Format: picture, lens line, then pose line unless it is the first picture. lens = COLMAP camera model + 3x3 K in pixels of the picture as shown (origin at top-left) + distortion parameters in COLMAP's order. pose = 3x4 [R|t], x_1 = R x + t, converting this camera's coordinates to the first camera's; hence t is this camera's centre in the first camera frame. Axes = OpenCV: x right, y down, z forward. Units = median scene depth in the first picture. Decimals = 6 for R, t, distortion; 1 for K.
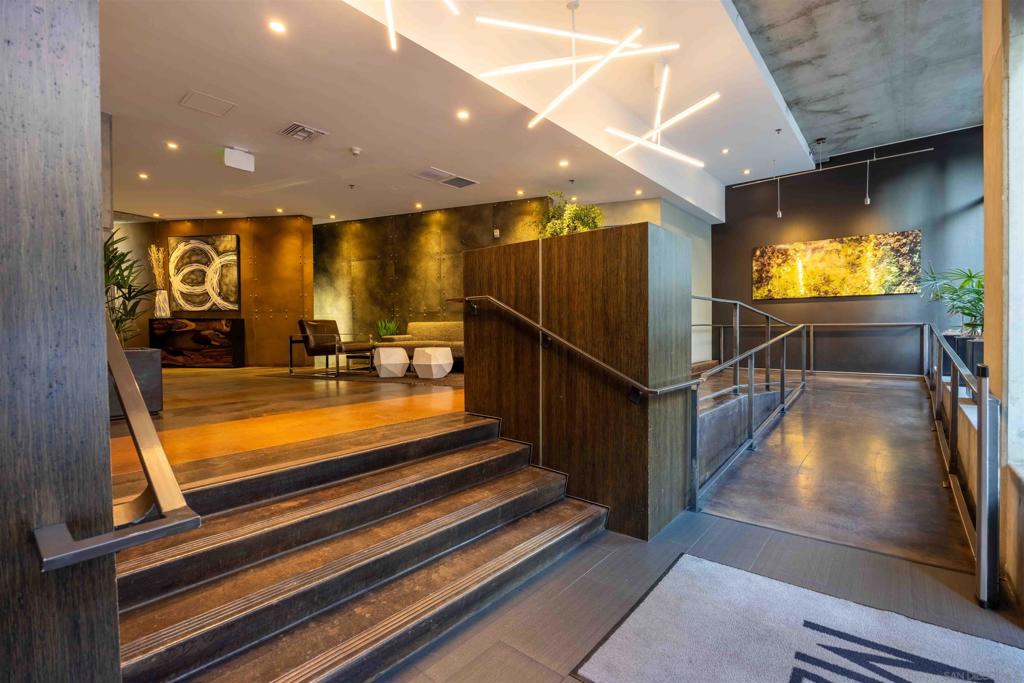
lens RADIAL K [[460.5, 0, 510.2], [0, 460.5, 336.3], [0, 0, 1]] dist [-0.010786, -0.000192]
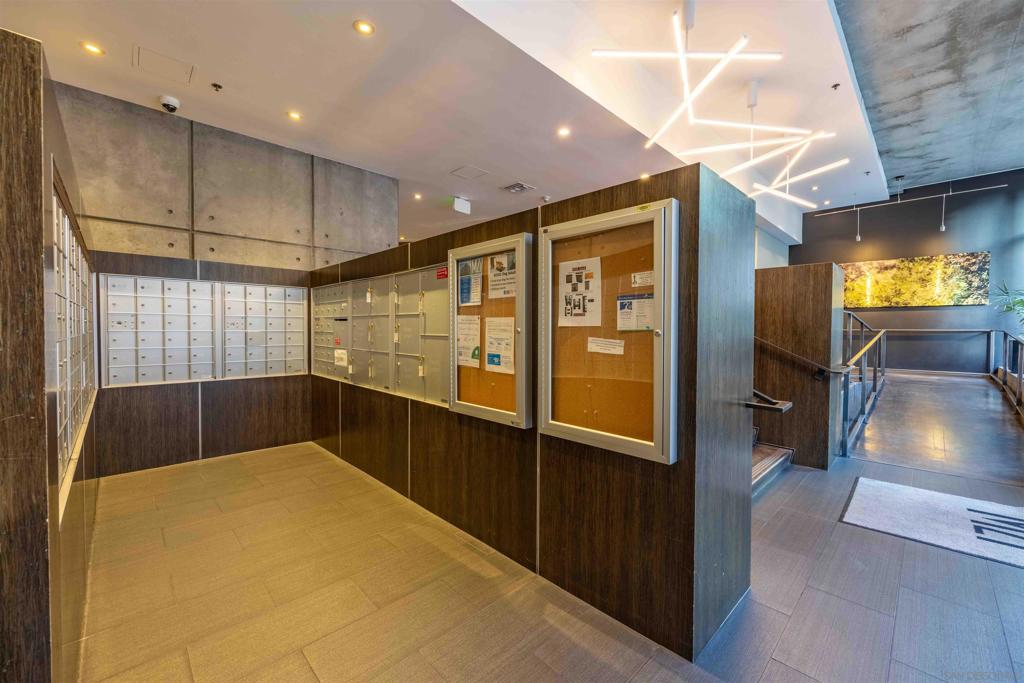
lens RADIAL K [[410.6, 0, 515.2], [0, 410.6, 337.5], [0, 0, 1]] dist [0.000949, -0.000147]
pose [[0.996331, 0.015299, -0.084210, -0.281143], [-0.014961, 0.999877, 0.004638, 0.004967], [0.084271, -0.003361, 0.996437, -0.201956]]
